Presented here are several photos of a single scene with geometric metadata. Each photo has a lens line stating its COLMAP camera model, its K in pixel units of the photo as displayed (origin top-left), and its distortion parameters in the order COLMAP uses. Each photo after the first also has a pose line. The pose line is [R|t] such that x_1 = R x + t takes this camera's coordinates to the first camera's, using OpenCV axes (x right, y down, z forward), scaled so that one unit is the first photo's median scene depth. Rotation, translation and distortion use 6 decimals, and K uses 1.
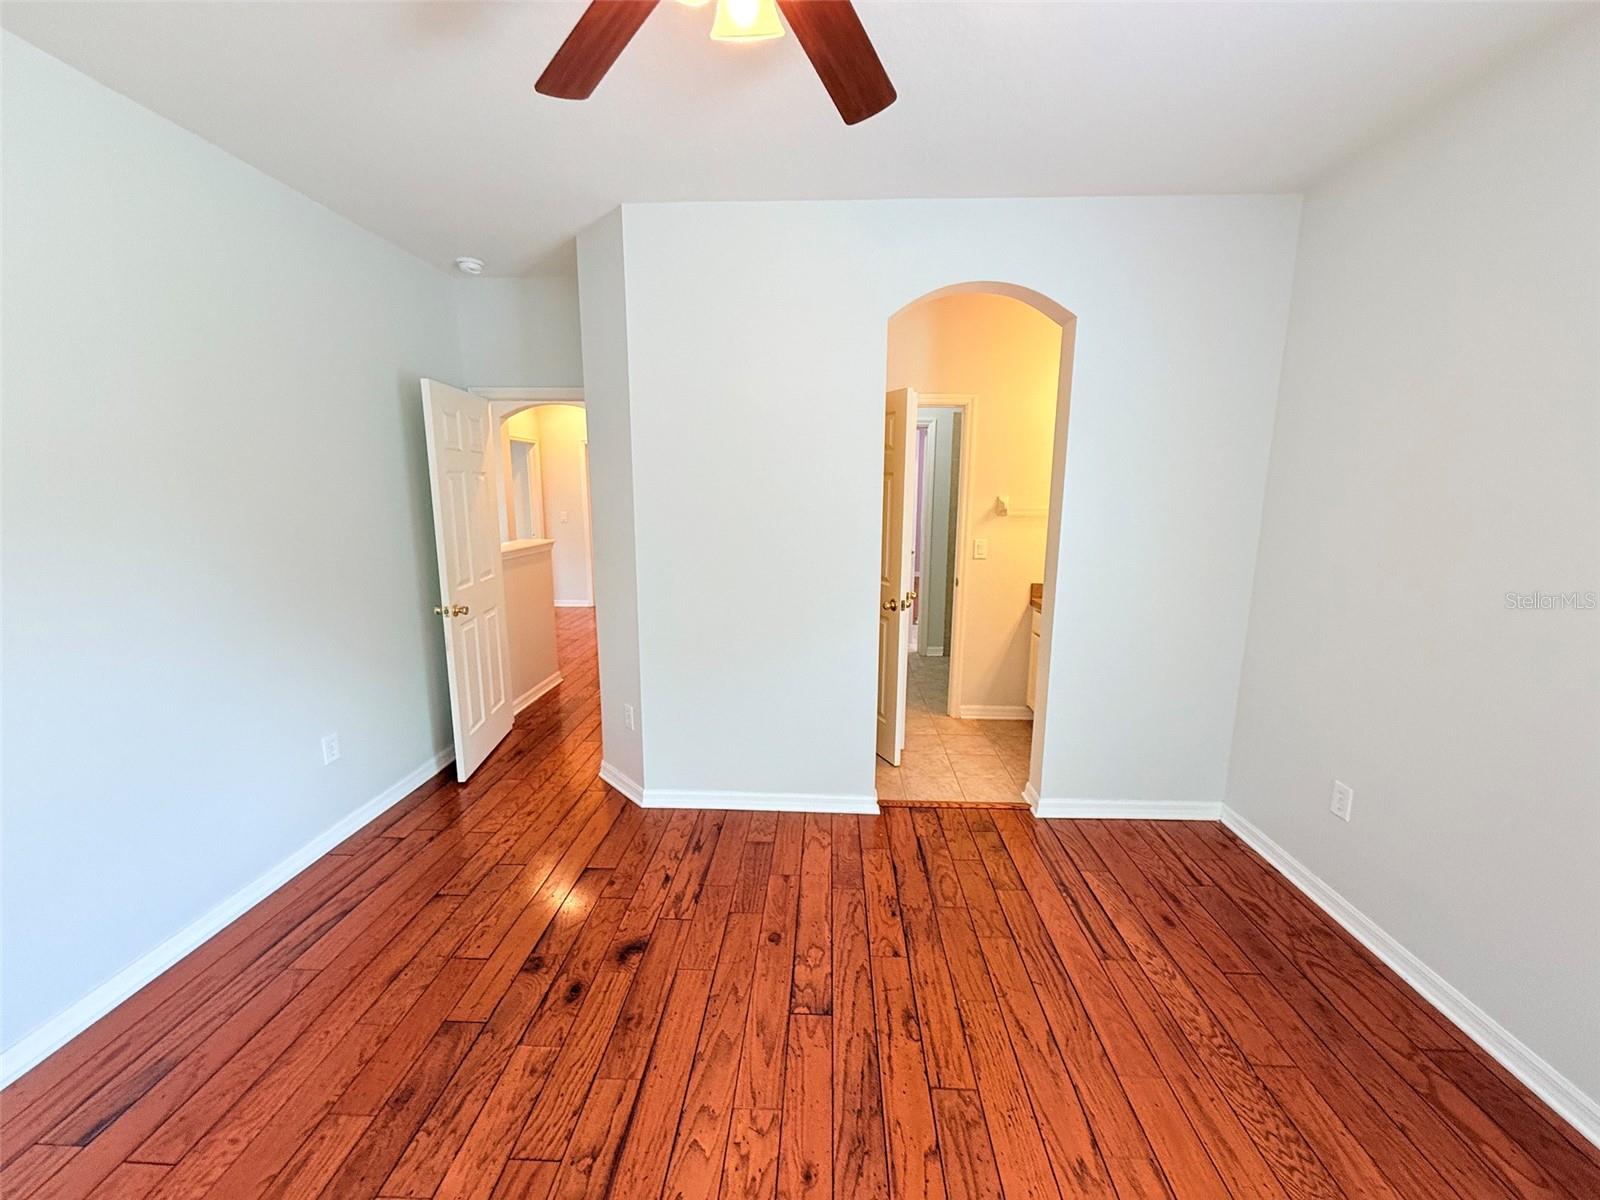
lens RADIAL K [[639.0, 0, 799.4], [0, 639.0, 597.1], [0, 0, 1]] dist [-0.001683, 0.000914]
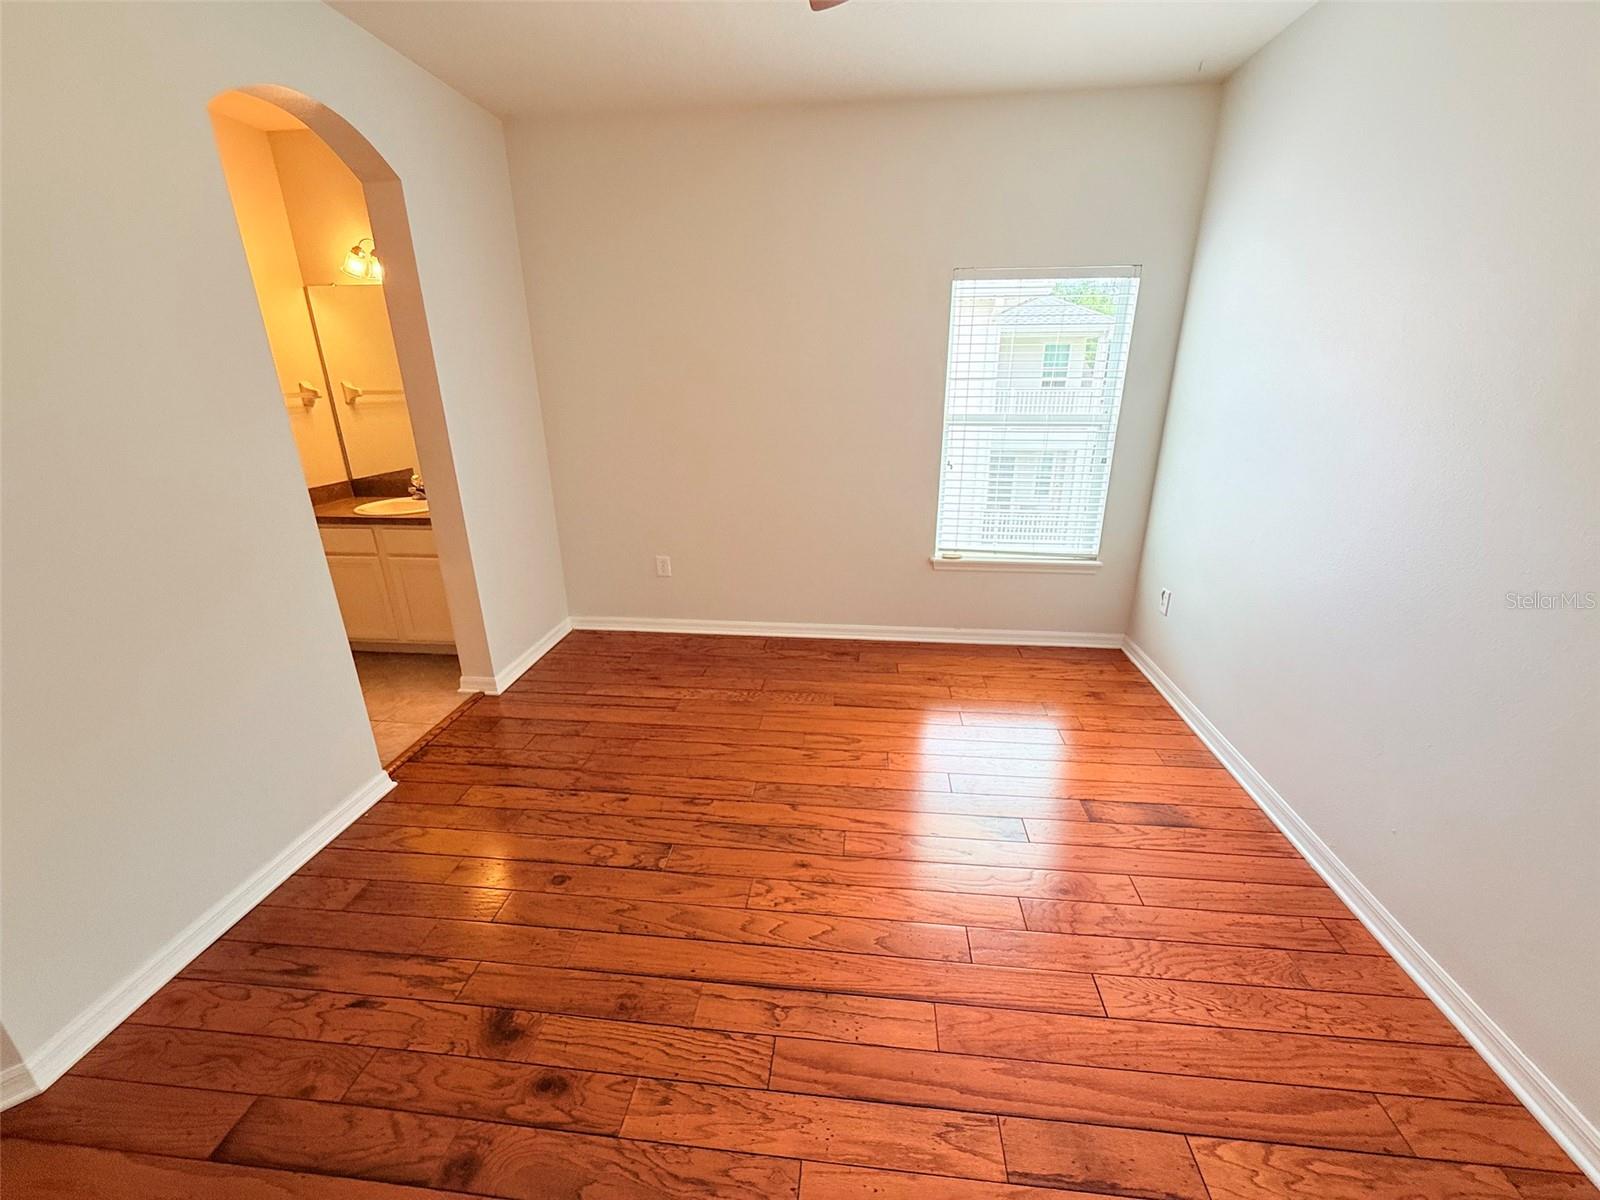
lens RADIAL K [[639.0, 0, 799.0], [0, 639.0, 599.8], [0, 0, 1]] dist [-0.001683, 0.000914]
pose [[0.062113, -0.342054, 0.937625, -0.888524], [0.177667, 0.928224, 0.326855, -0.102167], [-0.982128, 0.146283, 0.118427, 0.579741]]
